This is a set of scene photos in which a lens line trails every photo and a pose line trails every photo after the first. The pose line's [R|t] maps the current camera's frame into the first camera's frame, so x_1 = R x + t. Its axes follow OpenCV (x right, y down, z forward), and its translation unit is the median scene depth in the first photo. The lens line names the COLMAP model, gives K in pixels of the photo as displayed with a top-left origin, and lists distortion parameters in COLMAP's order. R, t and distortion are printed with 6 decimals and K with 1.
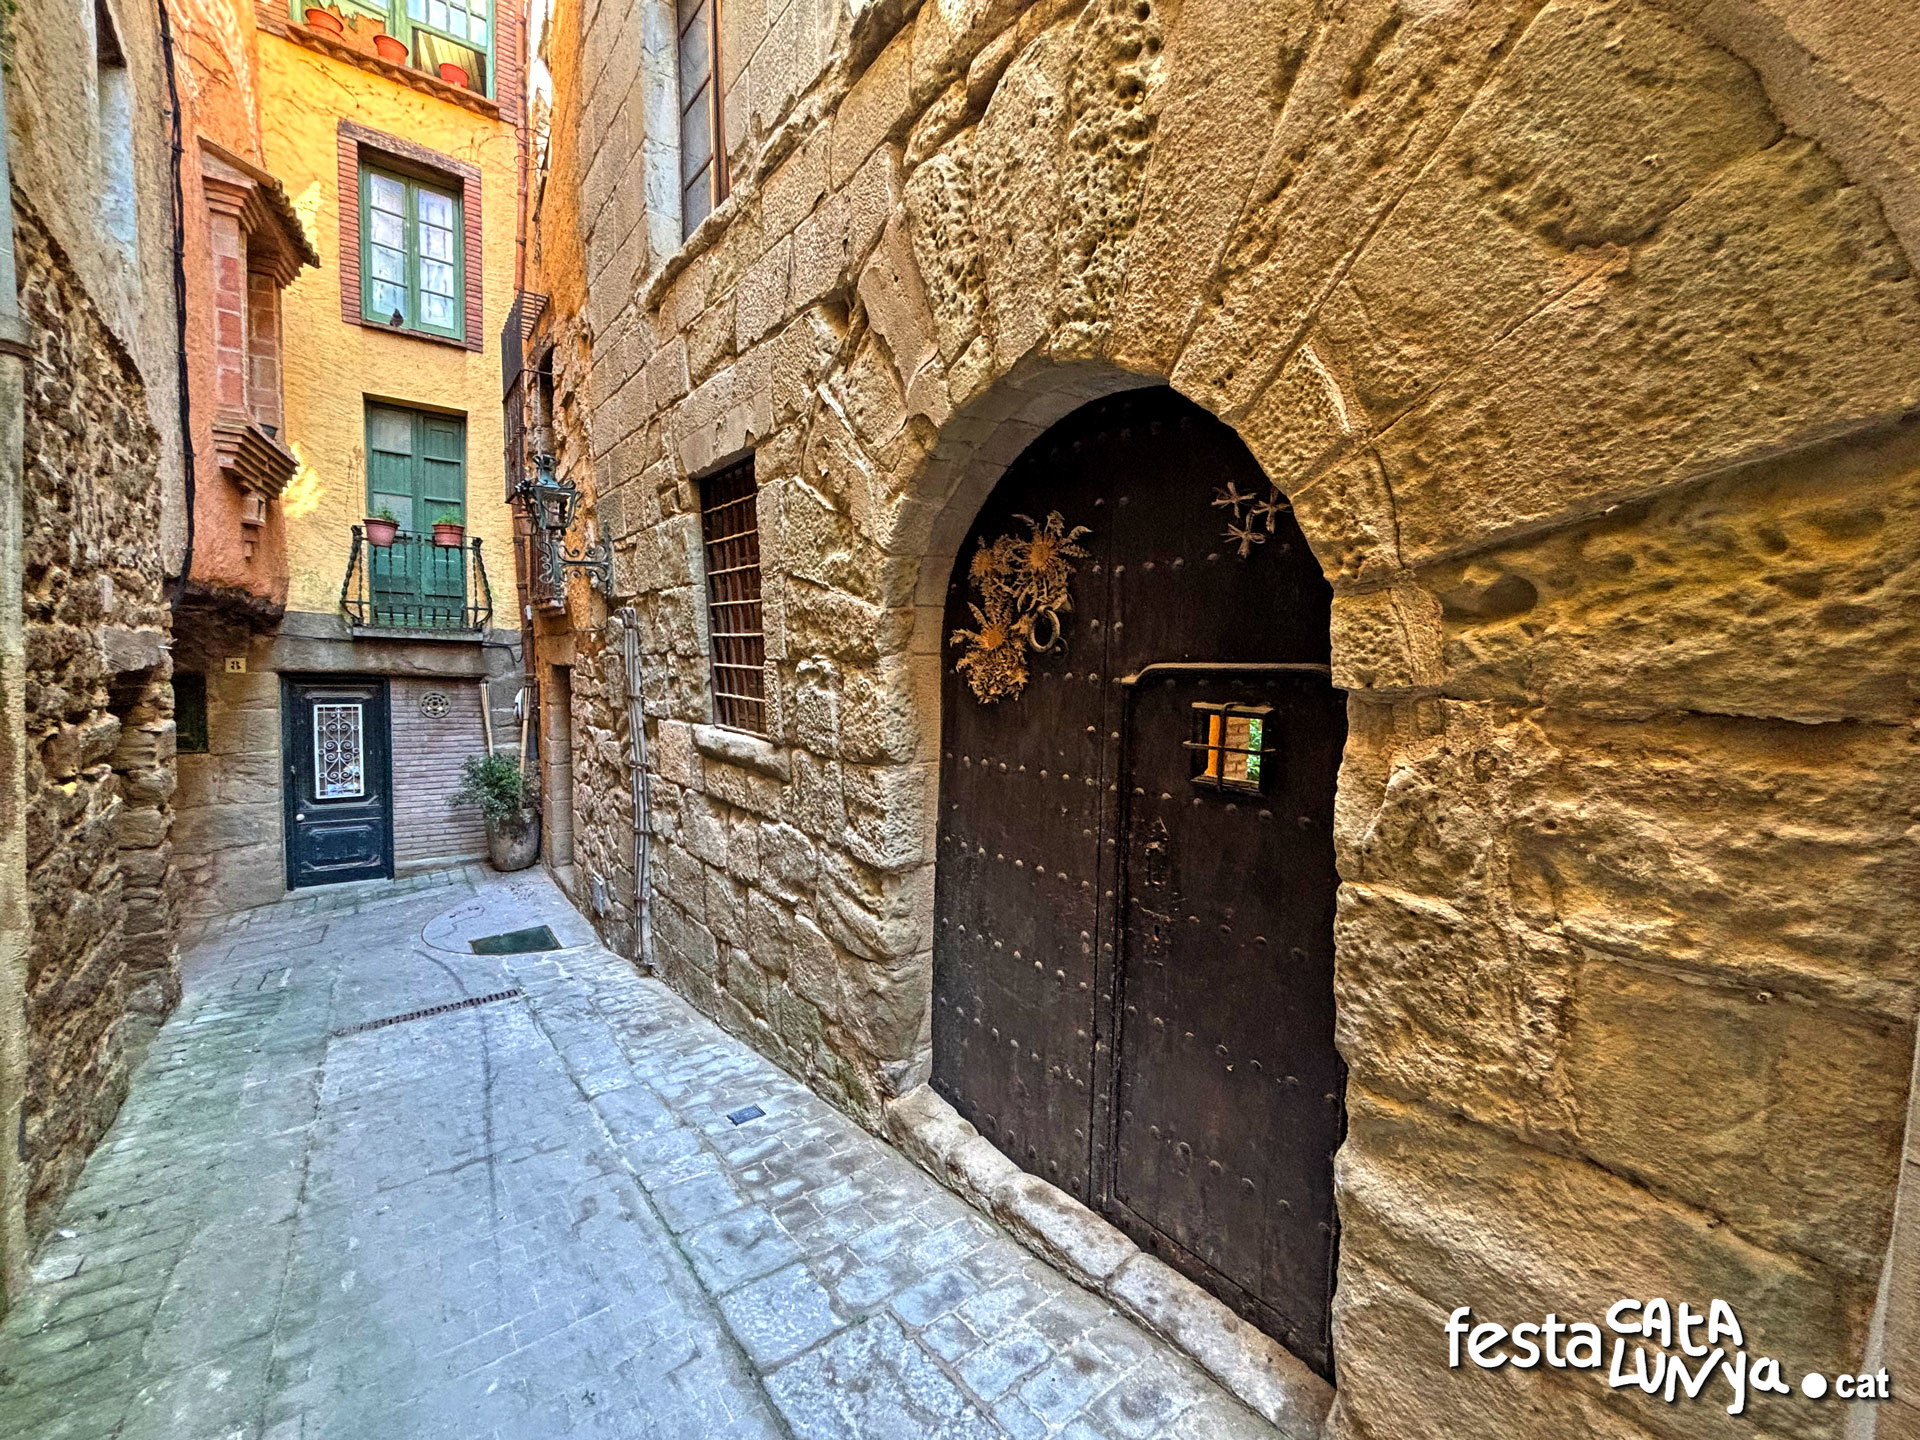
lens RADIAL K [[773.3, 0, 949.2], [0, 773.3, 715.7], [0, 0, 1]] dist [0.004745, -0.000676]
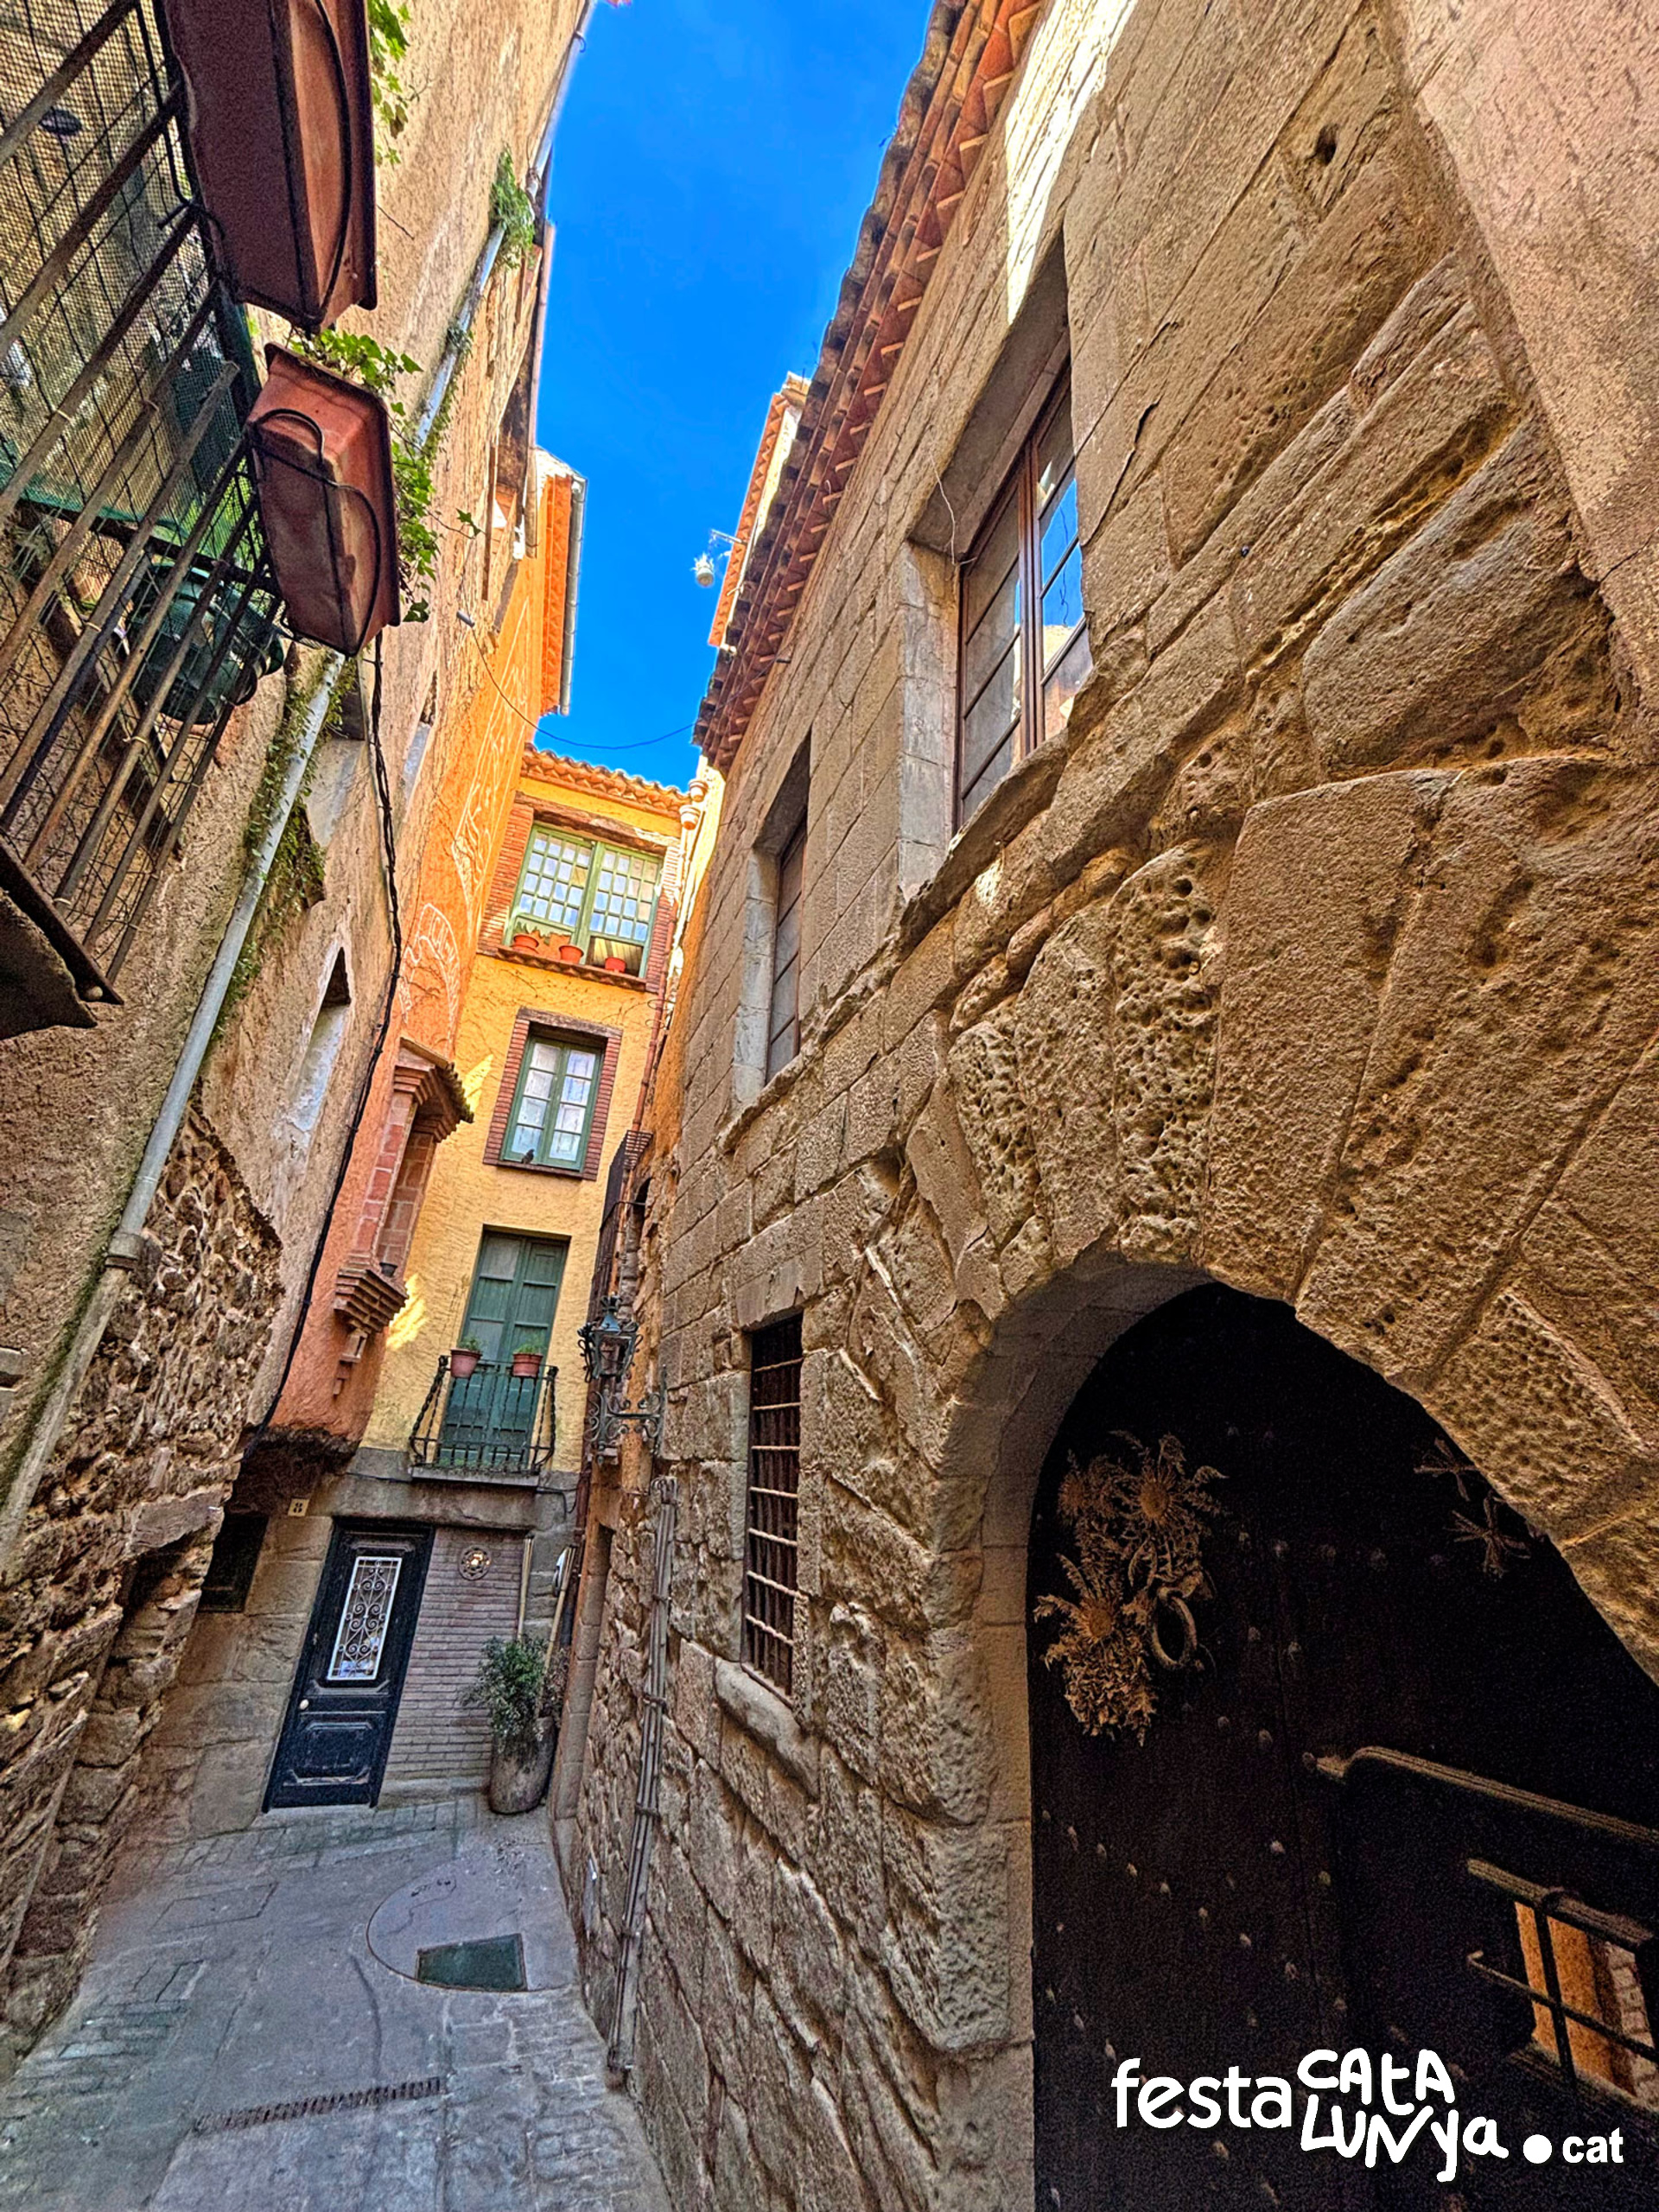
lens RADIAL K [[890.9, 0, 832.5], [0, 890.9, 1109.1], [0, 0, 1]] dist [0.004745, -0.000676]
pose [[0.960593, -0.072661, -0.268293, 0.063536], [-0.056440, 0.894133, -0.444231, -0.116577], [0.272168, 0.441867, 0.854797, 0.080073]]
